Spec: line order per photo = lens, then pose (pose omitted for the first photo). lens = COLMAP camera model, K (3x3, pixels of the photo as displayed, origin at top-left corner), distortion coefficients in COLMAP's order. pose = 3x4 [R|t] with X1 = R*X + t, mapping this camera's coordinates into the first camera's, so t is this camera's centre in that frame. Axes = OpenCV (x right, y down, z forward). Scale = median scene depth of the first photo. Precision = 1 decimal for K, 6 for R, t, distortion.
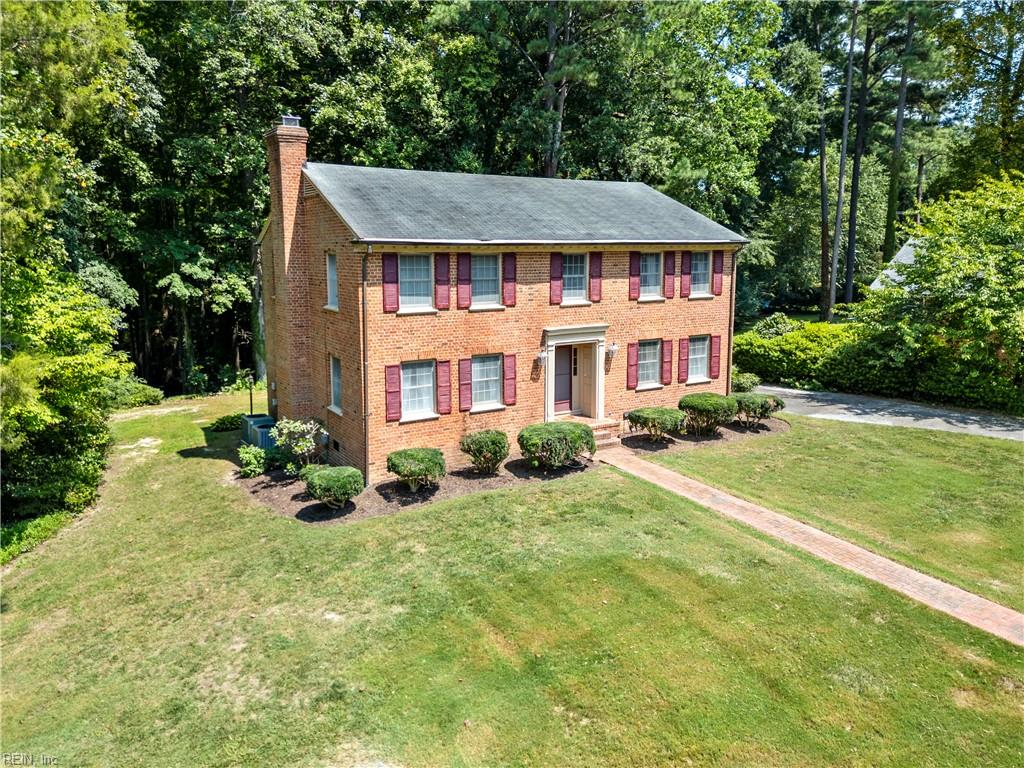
lens RADIAL K [[720.0, 0, 495.2], [0, 720.0, 382.4], [0, 0, 1]] dist [0.100111, -0.072769]
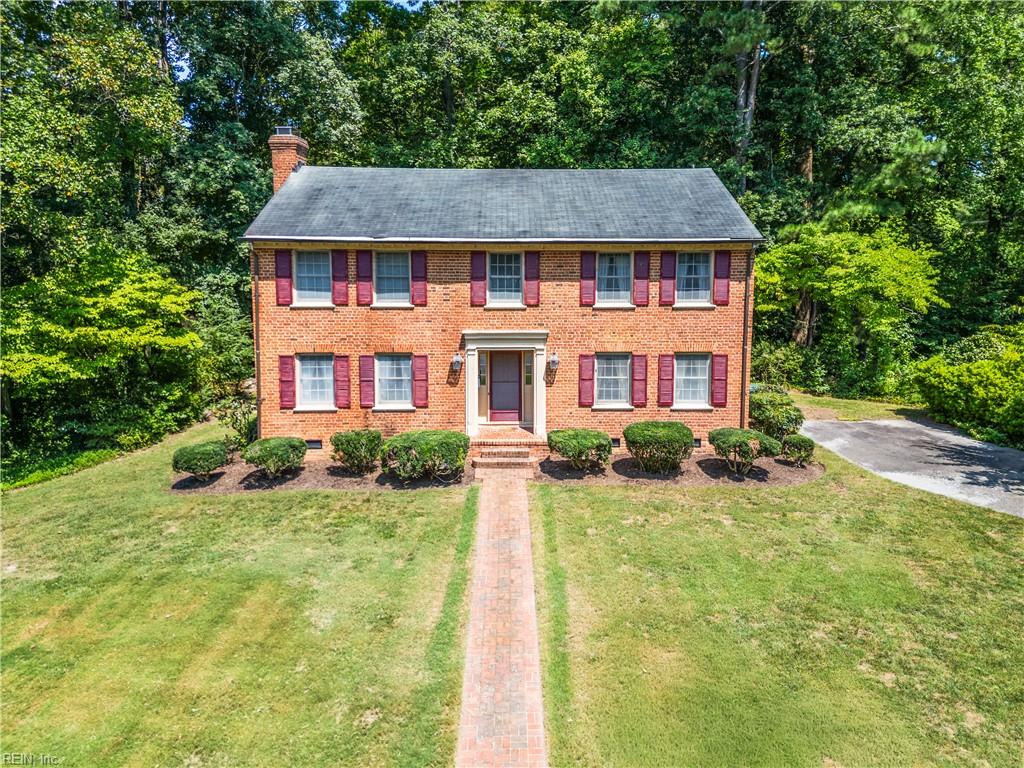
lens RADIAL K [[718.0, 0, 524.3], [0, 718.0, 361.1], [0, 0, 1]] dist [0.074898, -0.002614]
pose [[0.870359, 0.088032, -0.484484, 0.599823], [-0.094322, 0.995476, 0.011435, -0.053963], [0.483299, 0.035745, 0.874725, 0.218896]]
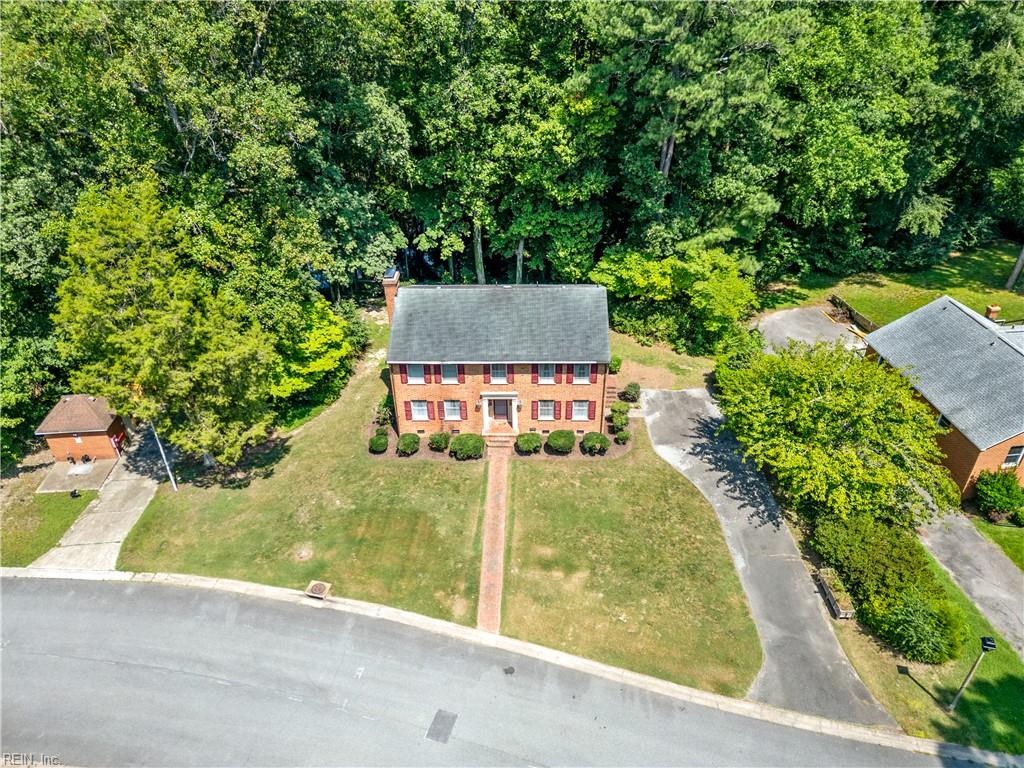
lens RADIAL K [[642.7, 0, 511.3], [0, 642.7, 429.9], [0, 0, 1]] dist [0.119037, -0.000522]
pose [[0.843688, 0.325015, -0.427265, 1.020136], [-0.082800, 0.865159, 0.494616, -0.953752], [0.530409, -0.381924, 0.756836, -0.472416]]
